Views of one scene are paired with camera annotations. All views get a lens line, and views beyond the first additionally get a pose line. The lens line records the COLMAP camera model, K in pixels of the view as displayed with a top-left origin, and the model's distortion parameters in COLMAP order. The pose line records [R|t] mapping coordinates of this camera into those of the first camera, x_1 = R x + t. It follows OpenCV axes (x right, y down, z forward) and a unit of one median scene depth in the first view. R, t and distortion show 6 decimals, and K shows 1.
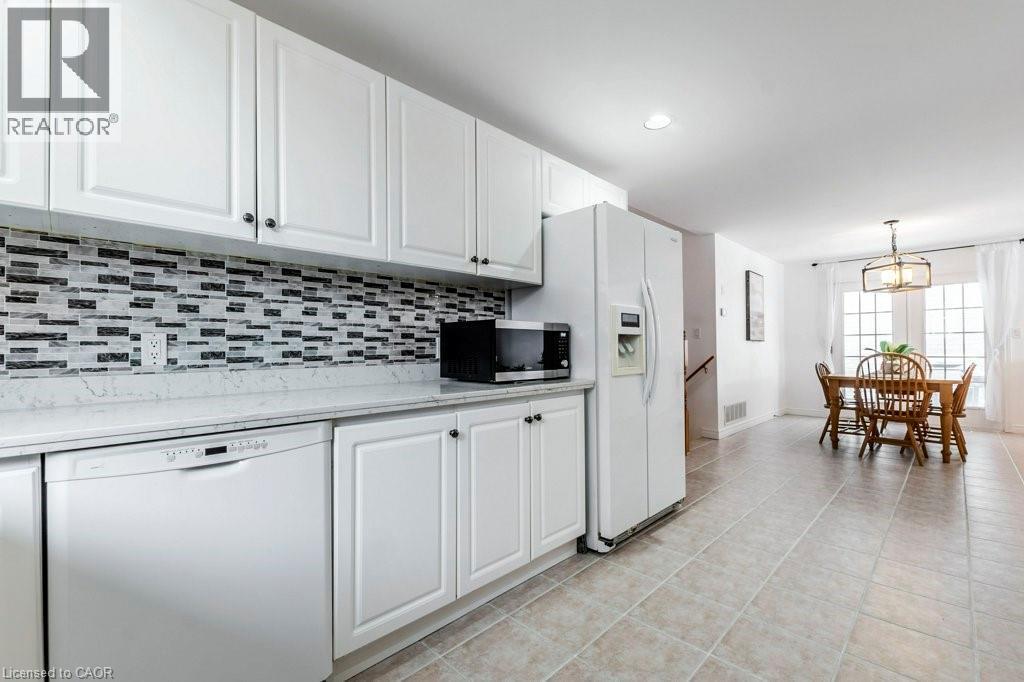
lens RADIAL K [[447.0, 0, 517.9], [0, 447.0, 347.7], [0, 0, 1]] dist [0.010932, 0.000819]
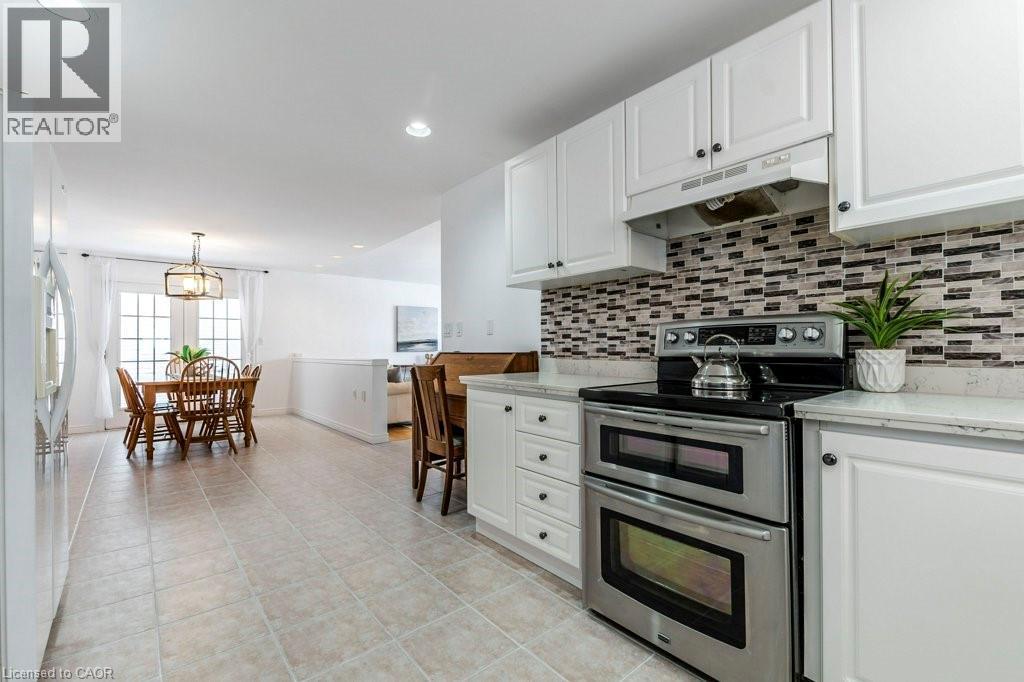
lens RADIAL K [[447.0, 0, 510.2], [0, 447.0, 339.3], [0, 0, 1]] dist [0.010932, 0.000819]
pose [[0.110988, 0.024269, 0.993525, -0.126152], [0.004527, 0.999679, -0.024926, 0.000555], [-0.993811, 0.007264, 0.110842, 0.126145]]
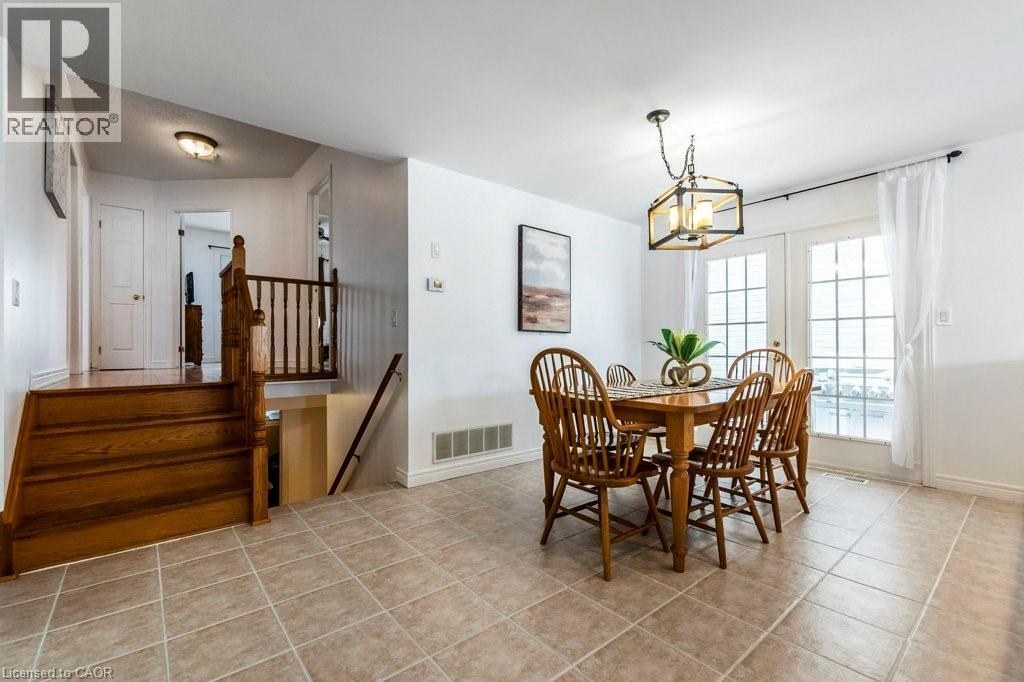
lens RADIAL K [[438.8, 0, 506.4], [0, 438.8, 346.9], [0, 0, 1]] dist [0.023287, 0.000219]
pose [[0.994433, 0.010687, -0.104829, 0.603269], [-0.010116, 0.999931, 0.005976, 0.007656], [0.104886, -0.004883, 0.994472, 0.368995]]
